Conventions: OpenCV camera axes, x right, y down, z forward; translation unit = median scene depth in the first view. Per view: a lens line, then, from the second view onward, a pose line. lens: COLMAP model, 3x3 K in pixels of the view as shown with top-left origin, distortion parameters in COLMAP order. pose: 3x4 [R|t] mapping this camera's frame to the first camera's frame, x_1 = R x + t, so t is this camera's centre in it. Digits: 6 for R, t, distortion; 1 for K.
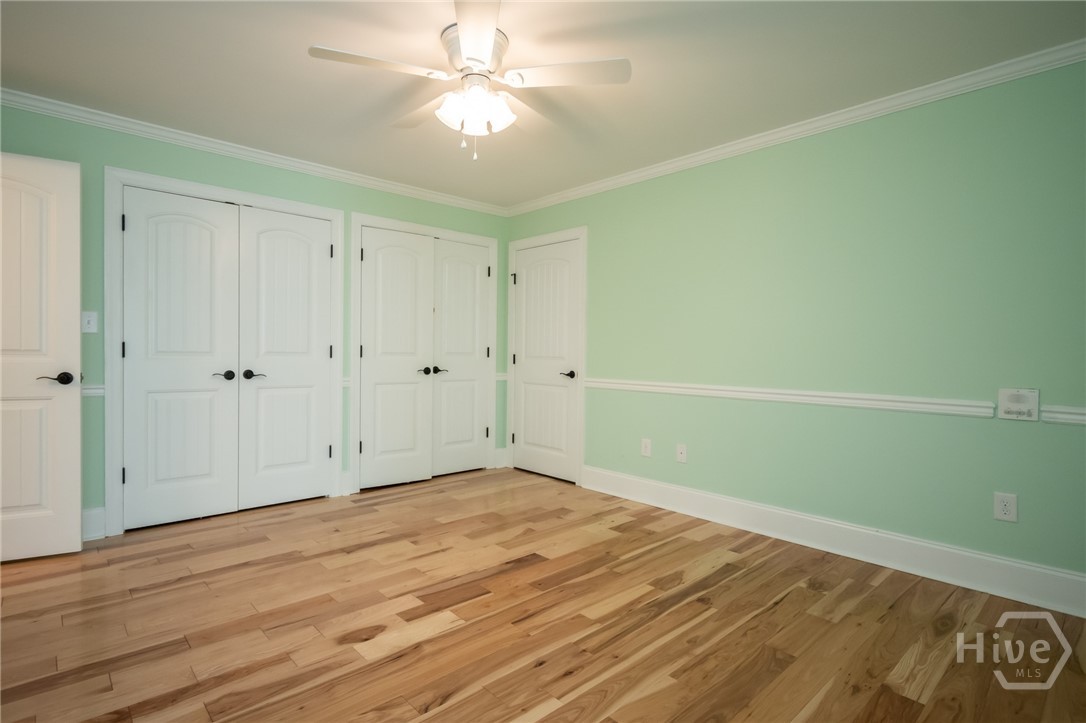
lens RADIAL K [[545.8, 0, 537.5], [0, 545.8, 359.5], [0, 0, 1]] dist [0.000643, 0.000250]
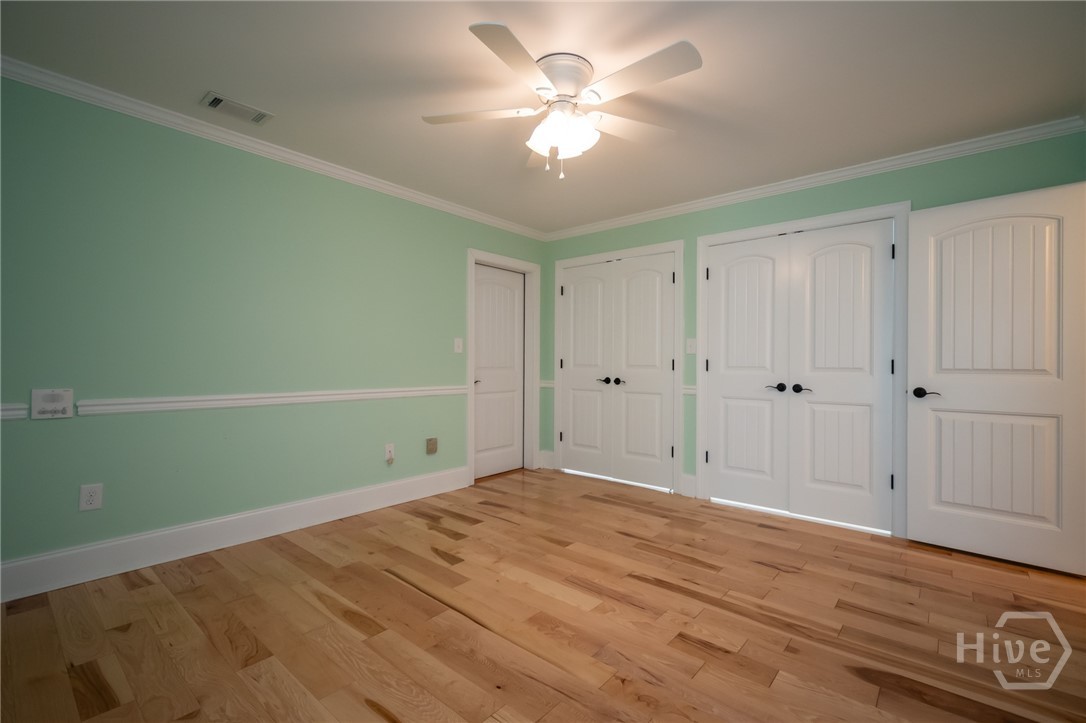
lens RADIAL K [[477.7, 0, 543.0], [0, 477.7, 361.5], [0, 0, 1]] dist [0.015213, -0.010427]
pose [[-0.113921, -0.005507, 0.993475, -0.821874], [0.007337, 0.999953, 0.006385, -0.014601], [-0.993463, 0.008016, -0.113876, 0.915247]]
